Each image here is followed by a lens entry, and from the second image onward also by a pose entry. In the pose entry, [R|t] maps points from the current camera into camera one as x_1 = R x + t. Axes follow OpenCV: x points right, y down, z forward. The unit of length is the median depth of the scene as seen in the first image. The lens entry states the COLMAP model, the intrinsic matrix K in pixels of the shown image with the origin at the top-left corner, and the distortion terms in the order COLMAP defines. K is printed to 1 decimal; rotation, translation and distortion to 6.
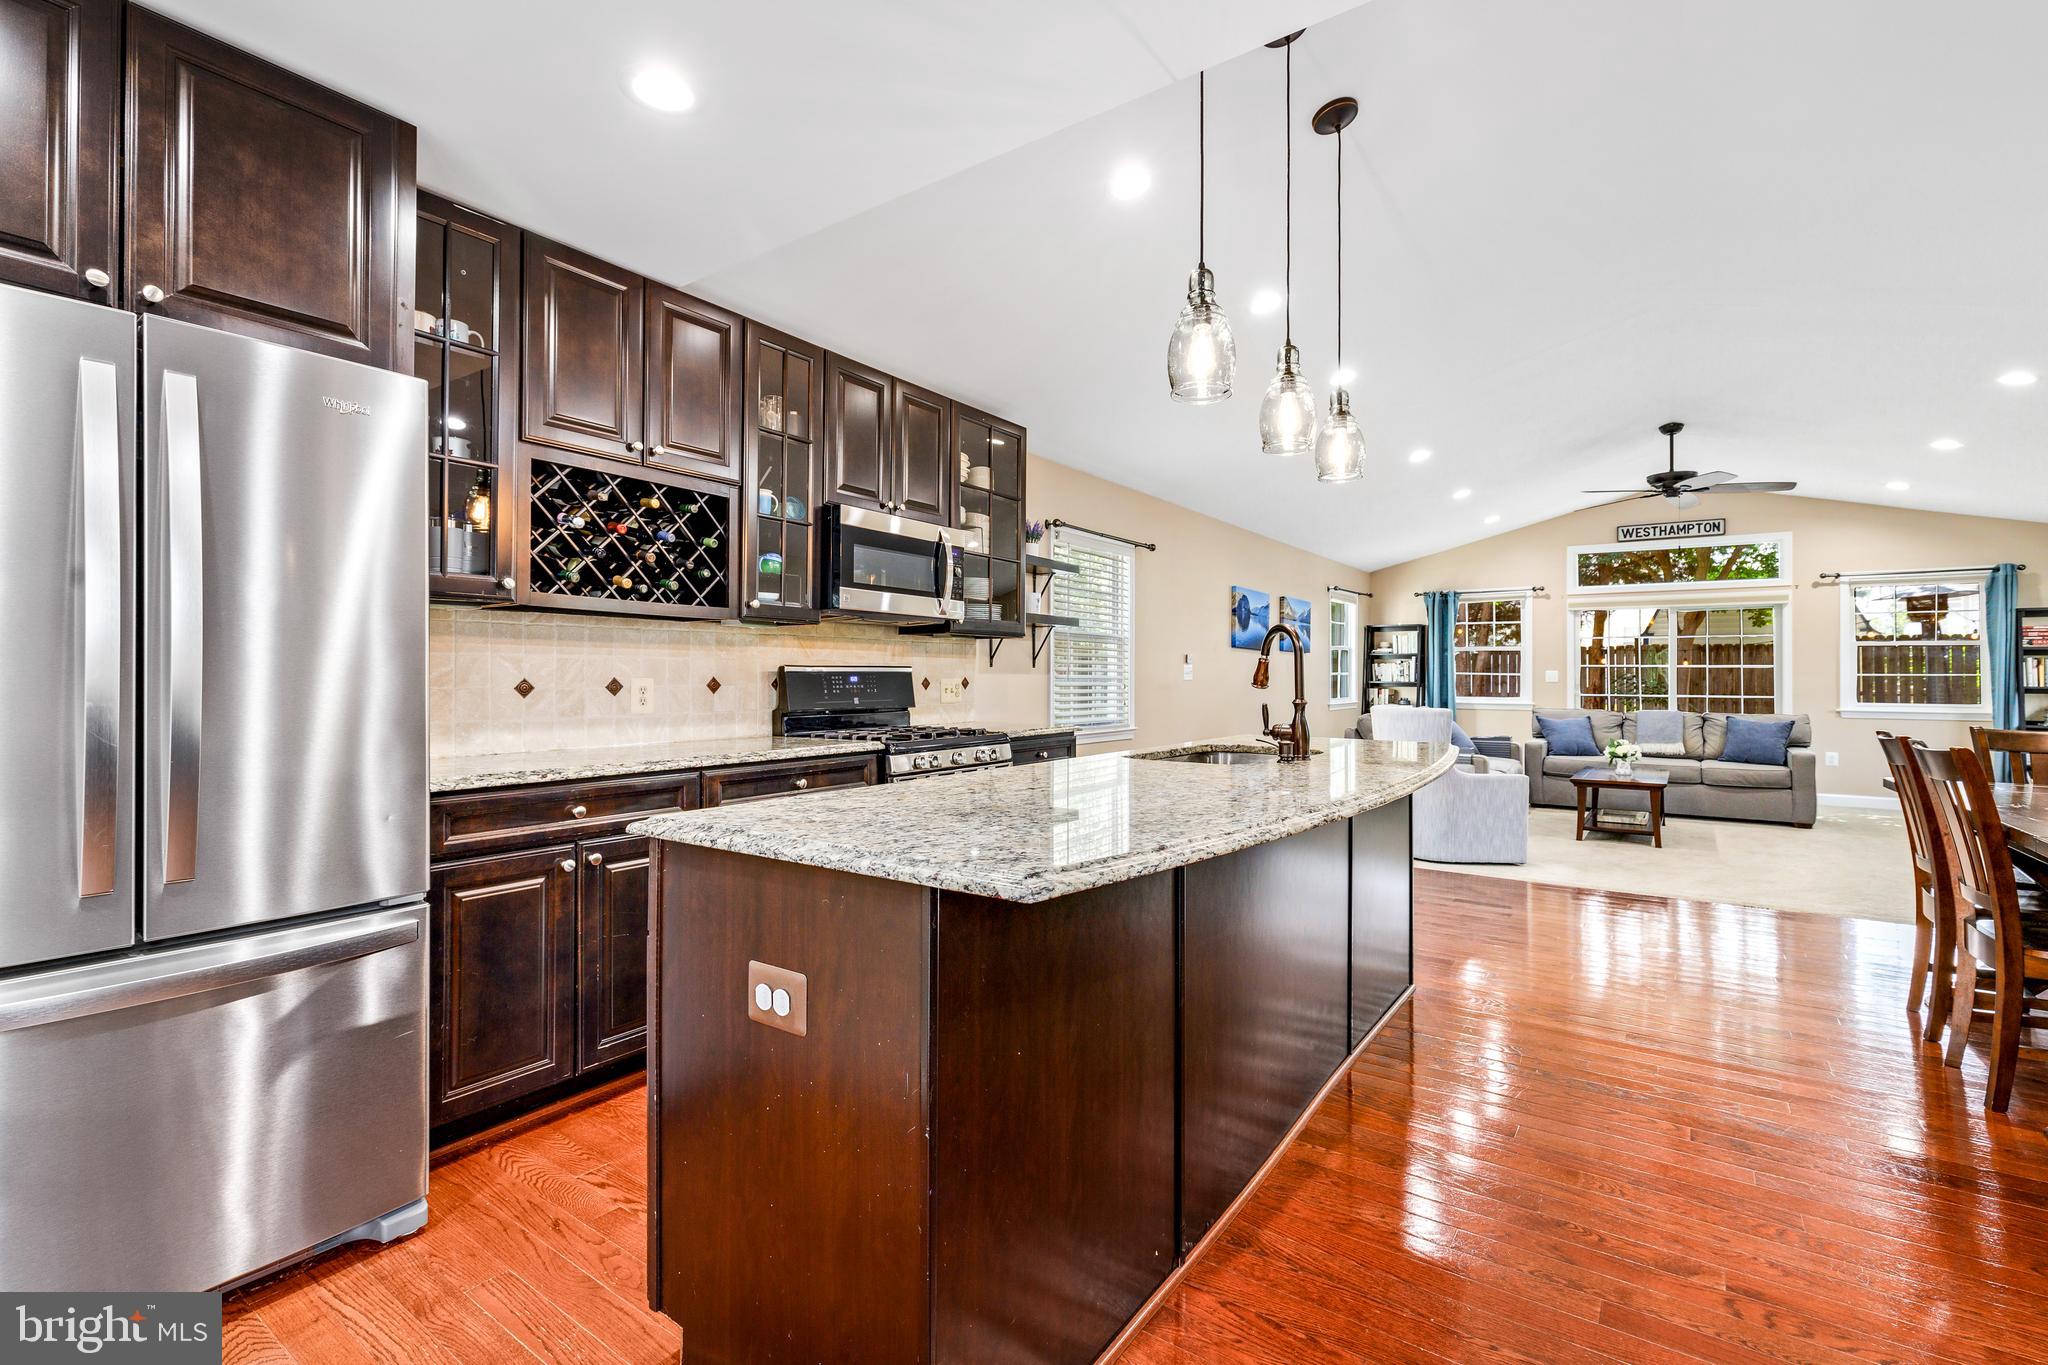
lens RADIAL K [[927.9, 0, 1013.8], [0, 927.9, 673.0], [0, 0, 1]] dist [0.006310, -0.000042]
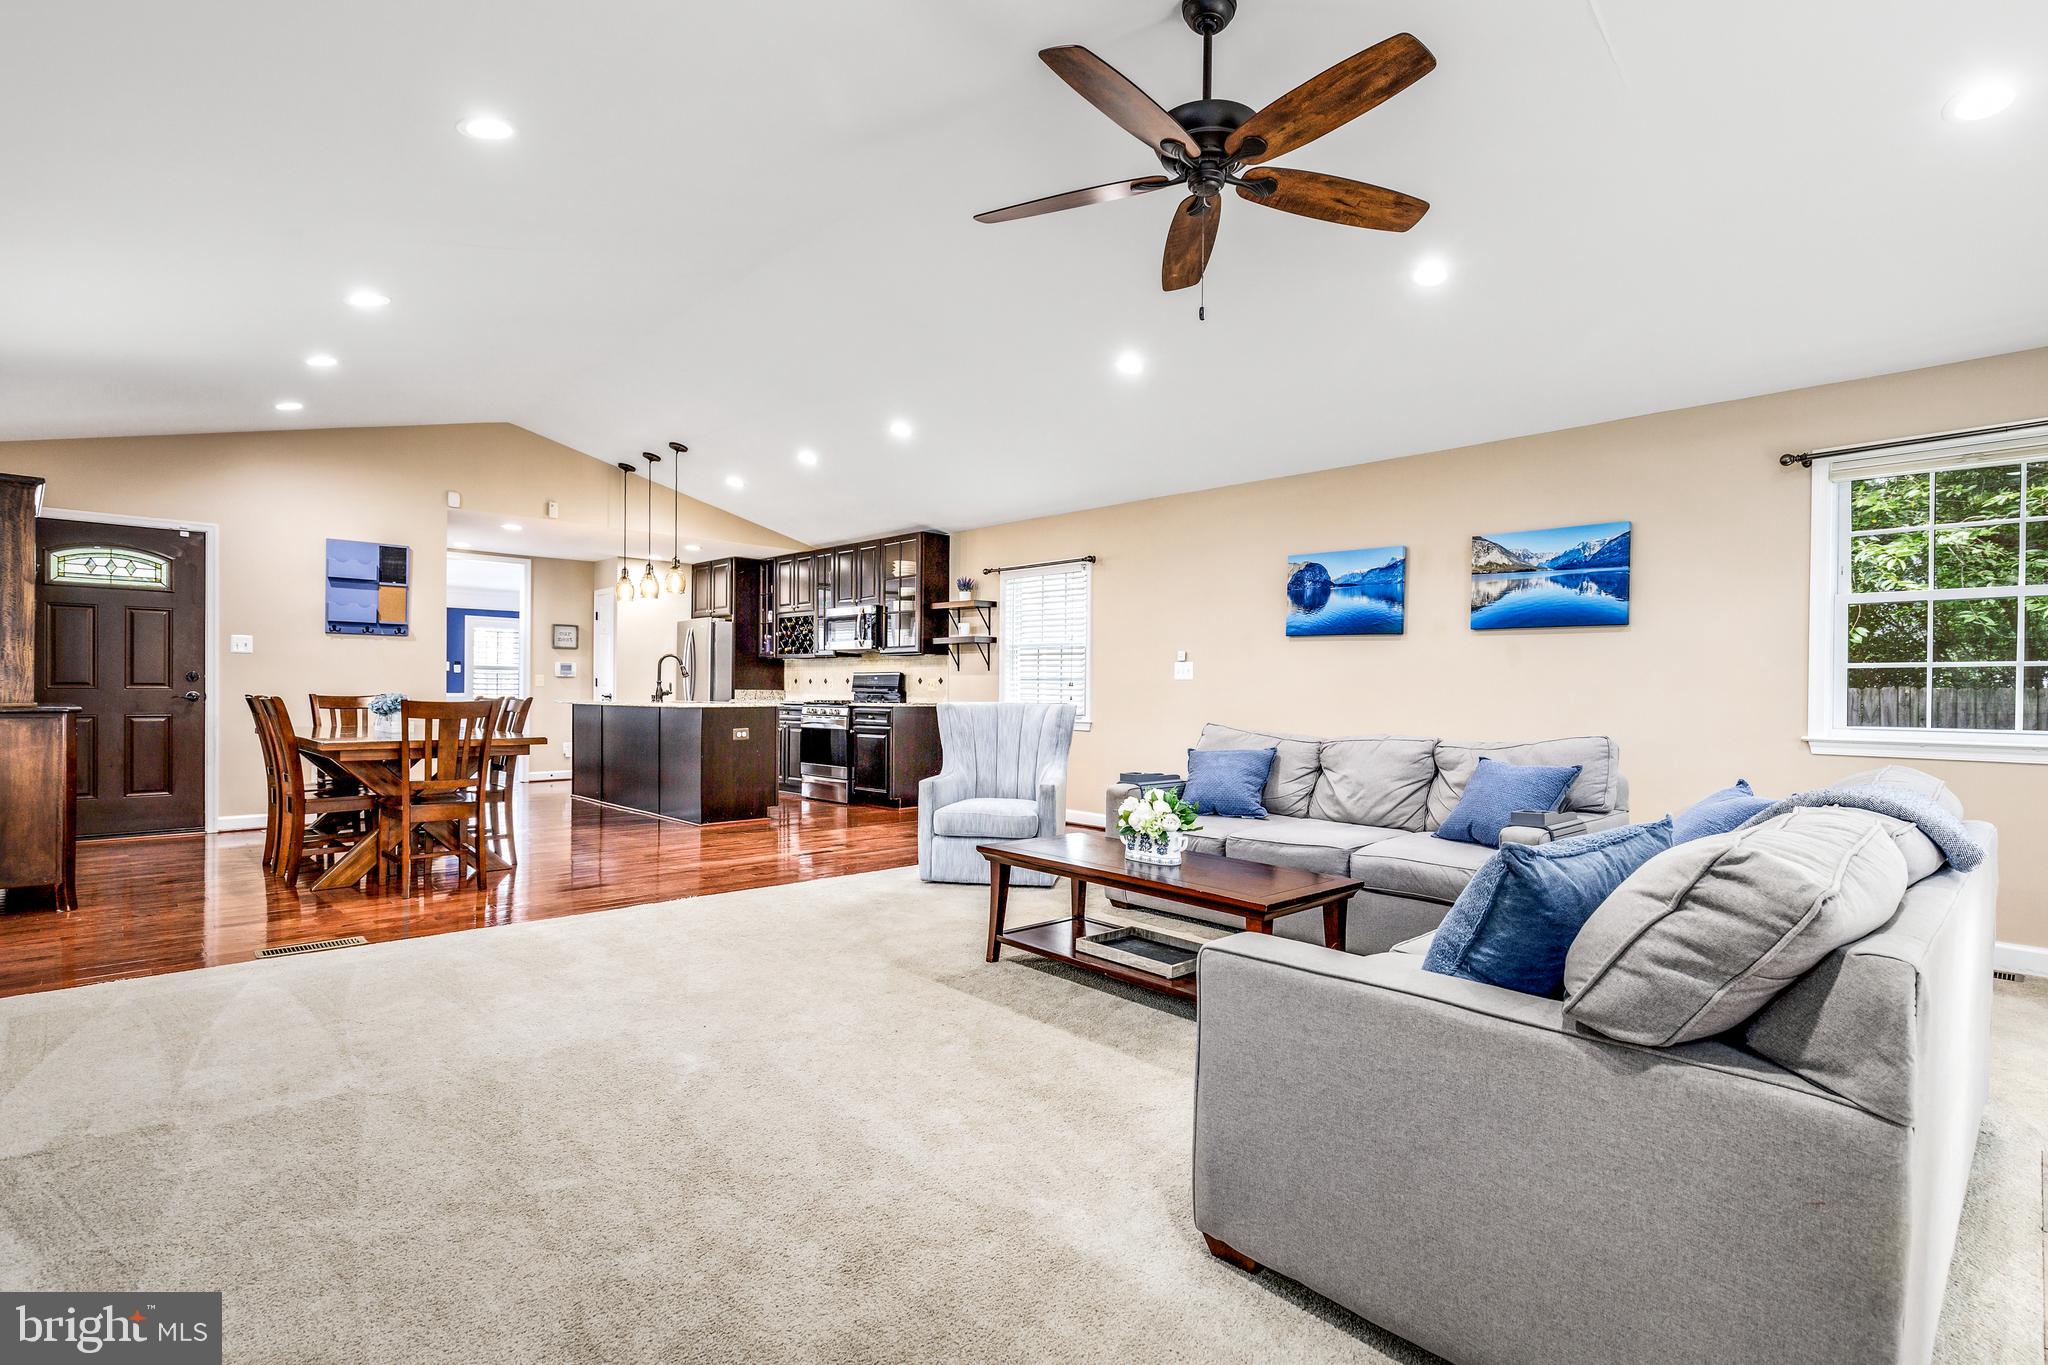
lens RADIAL K [[927.9, 0, 1044.0], [0, 927.9, 726.4], [0, 0, 1]] dist [0.006310, -0.000042]
pose [[-0.169803, 0.034158, -0.984886, 1.045068], [-0.007278, 0.999328, 0.035913, 0.020684], [0.985451, 0.013266, -0.169440, 0.947981]]
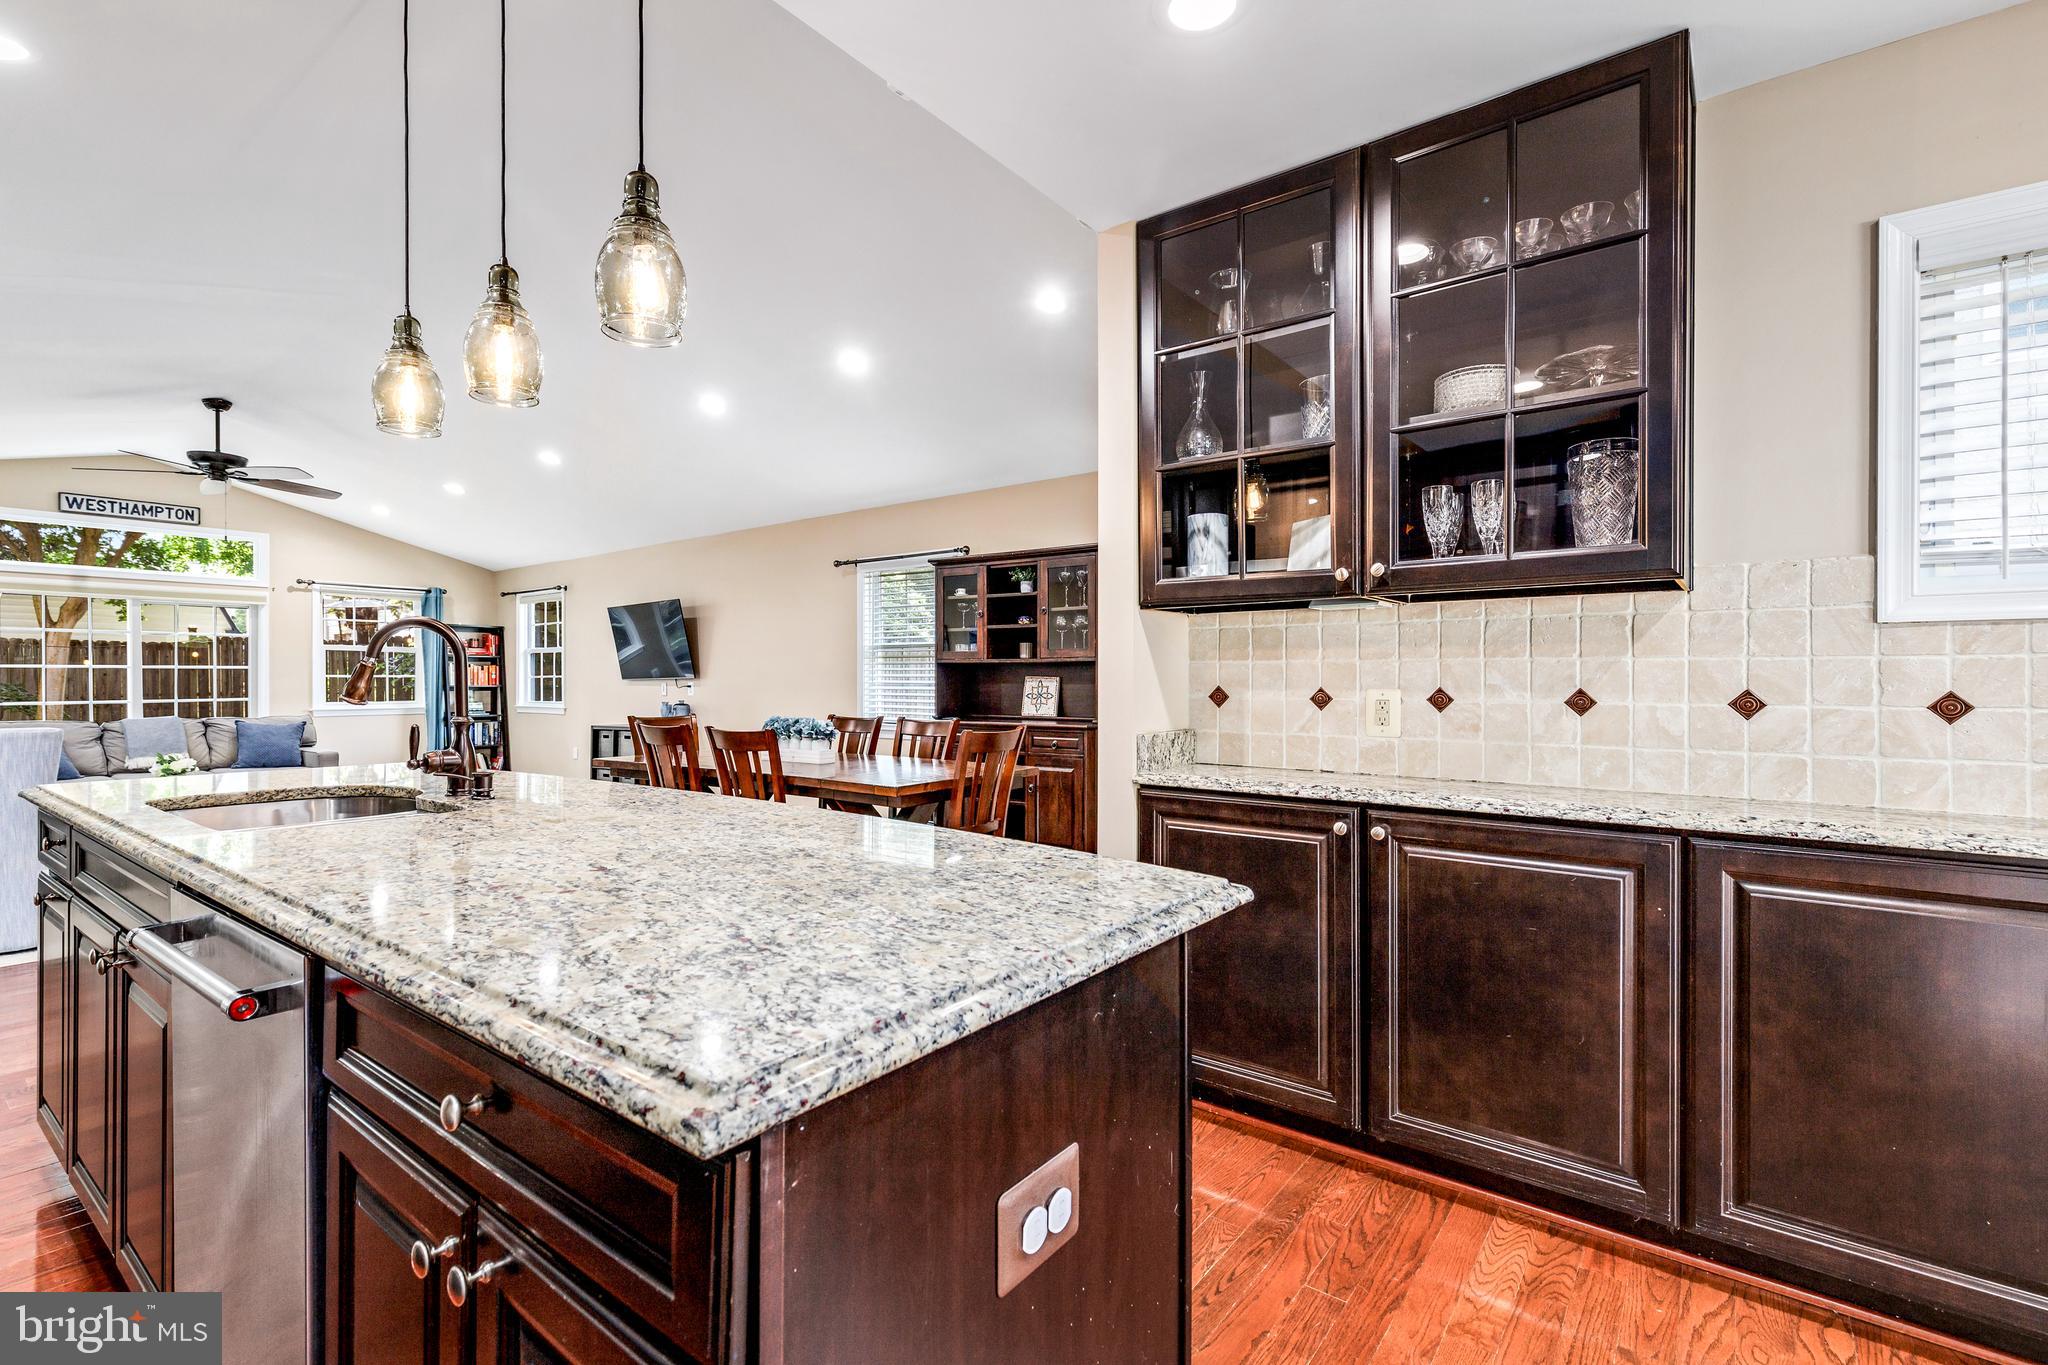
lens RADIAL K [[925.4, 0, 1026.4], [0, 925.4, 674.5], [0, 0, 1]] dist [0.002263, -0.000300]
pose [[0.030299, -0.000145, 0.999541, -0.160700], [-0.002994, 0.999995, 0.000236, -0.003131], [-0.999536, -0.003000, 0.030298, 0.180884]]
